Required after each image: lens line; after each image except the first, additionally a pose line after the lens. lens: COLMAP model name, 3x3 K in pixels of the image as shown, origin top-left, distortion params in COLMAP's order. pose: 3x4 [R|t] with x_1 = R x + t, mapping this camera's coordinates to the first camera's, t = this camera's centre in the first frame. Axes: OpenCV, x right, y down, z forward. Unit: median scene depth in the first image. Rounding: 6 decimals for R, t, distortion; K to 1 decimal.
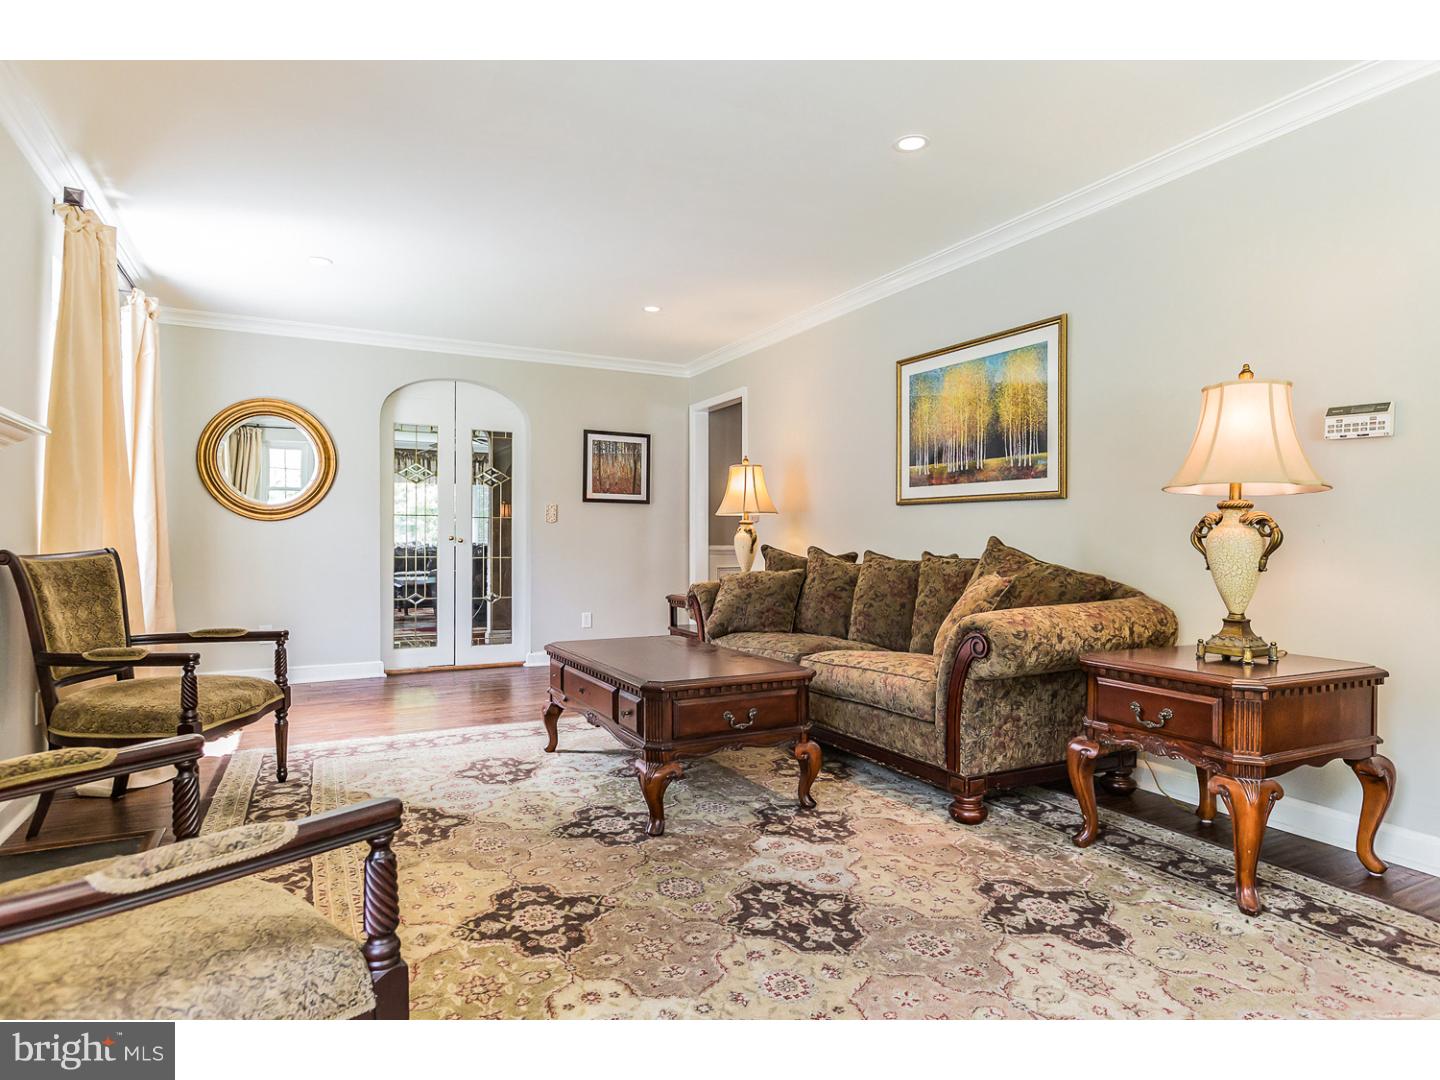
lens RADIAL K [[781.3, 0, 712.3], [0, 781.3, 539.5], [0, 0, 1]] dist [0.002843, -0.000350]
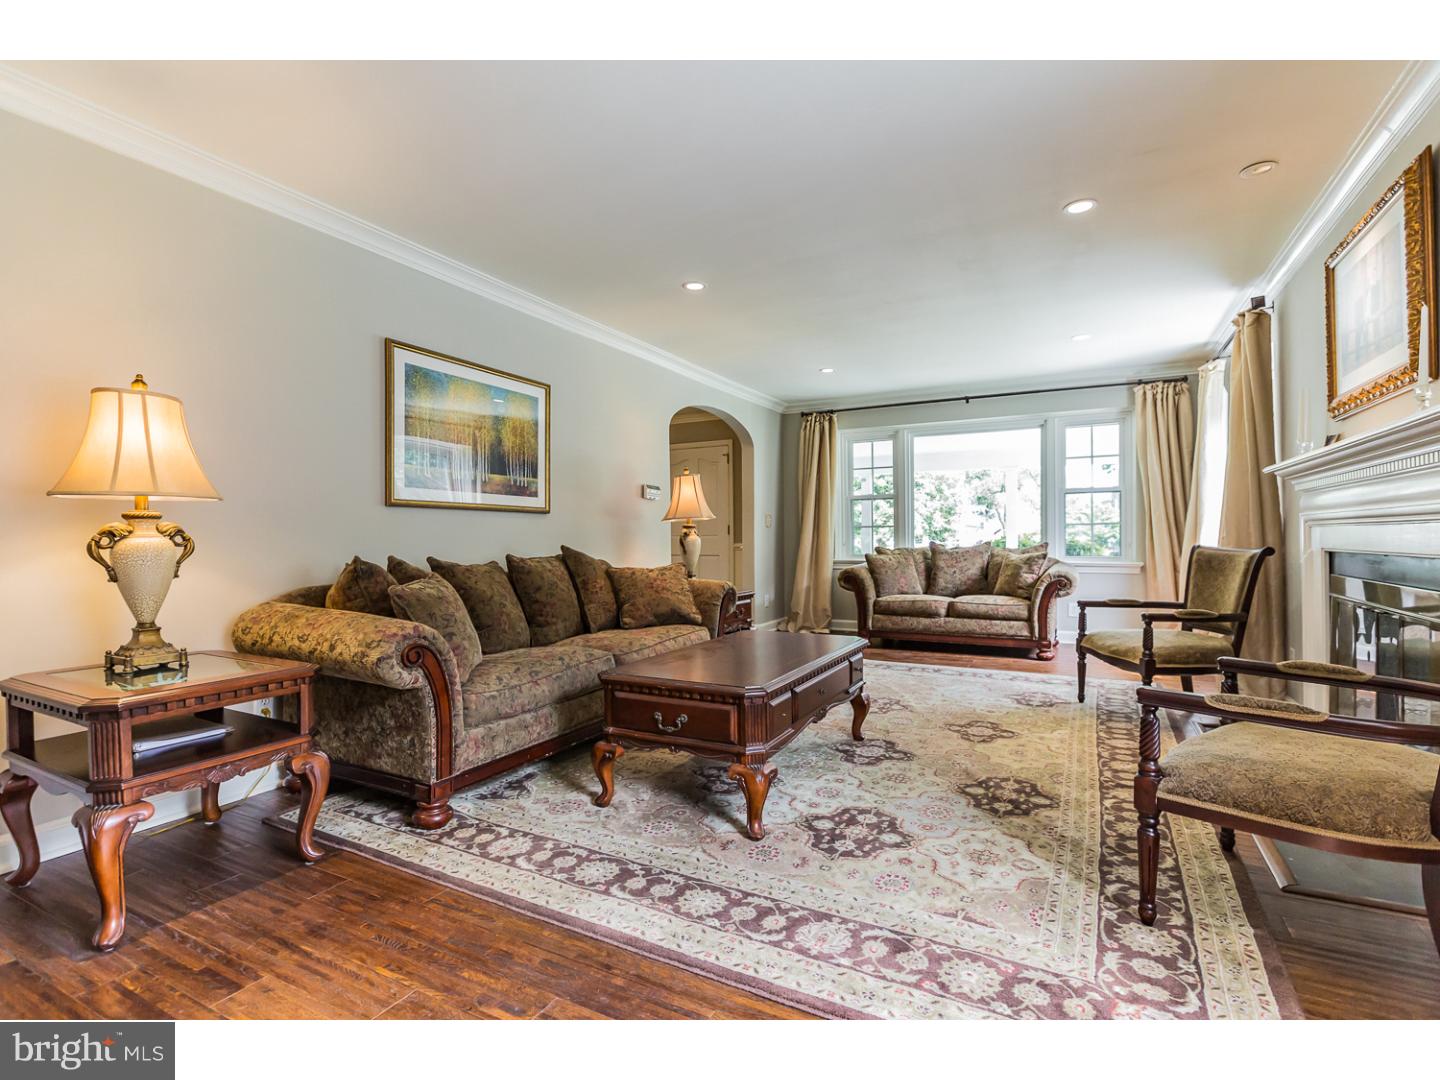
lens RADIAL K [[646.3, 0, 725.8], [0, 646.3, 526.7], [0, 0, 1]] dist [-0.001712, -0.000406]
pose [[-0.540220, 0.022463, 0.841224, -0.687284], [0.017108, 0.999730, -0.015708, -0.005204], [-0.841350, 0.005906, -0.540459, 1.325527]]
